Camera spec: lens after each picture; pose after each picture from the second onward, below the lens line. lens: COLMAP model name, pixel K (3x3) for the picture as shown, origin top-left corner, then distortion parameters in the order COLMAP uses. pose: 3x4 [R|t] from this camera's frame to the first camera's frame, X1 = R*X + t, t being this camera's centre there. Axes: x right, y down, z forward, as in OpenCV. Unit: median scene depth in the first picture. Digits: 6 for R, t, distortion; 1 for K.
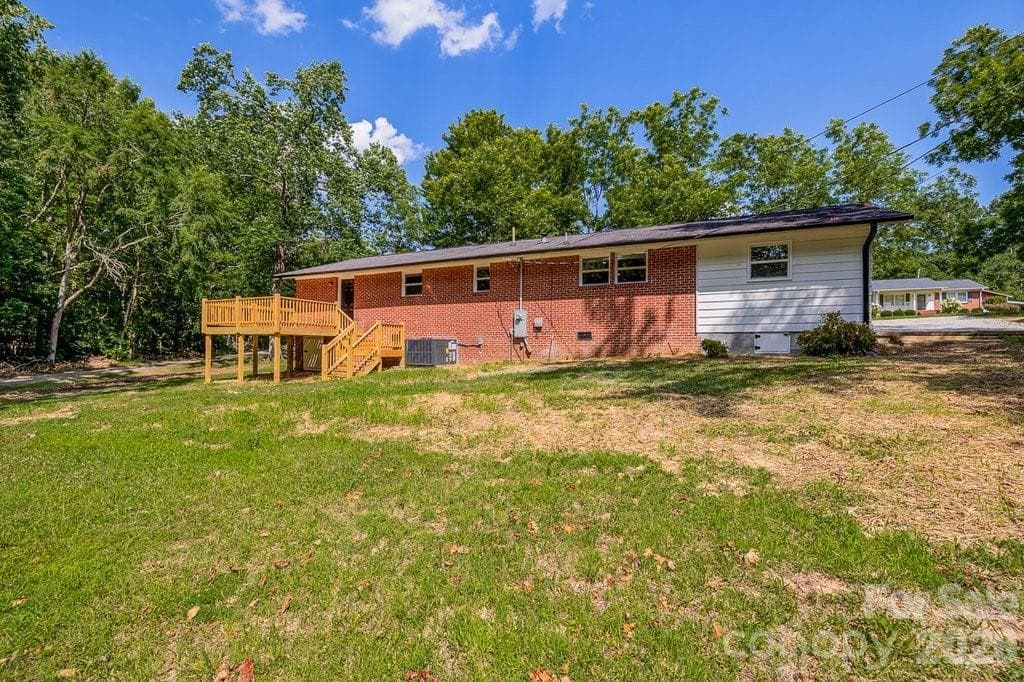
lens RADIAL K [[545.8, 0, 558.9], [0, 545.8, 343.1], [0, 0, 1]] dist [-0.001059, -0.000107]
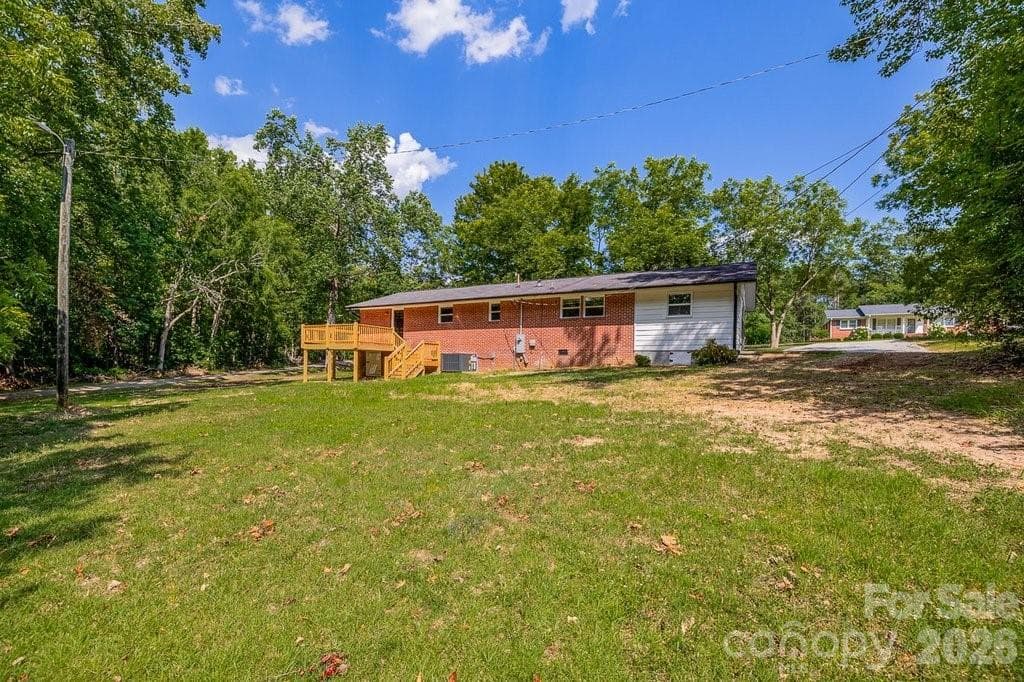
lens RADIAL K [[685.3, 0, 577.1], [0, 685.3, 364.1], [0, 0, 1]] dist [0.001965, 0.000698]
pose [[0.998827, 0.010009, -0.047379, 0.158094], [-0.010171, 0.999943, -0.003179, 0.021984], [0.047345, 0.003658, 0.998872, -0.767767]]
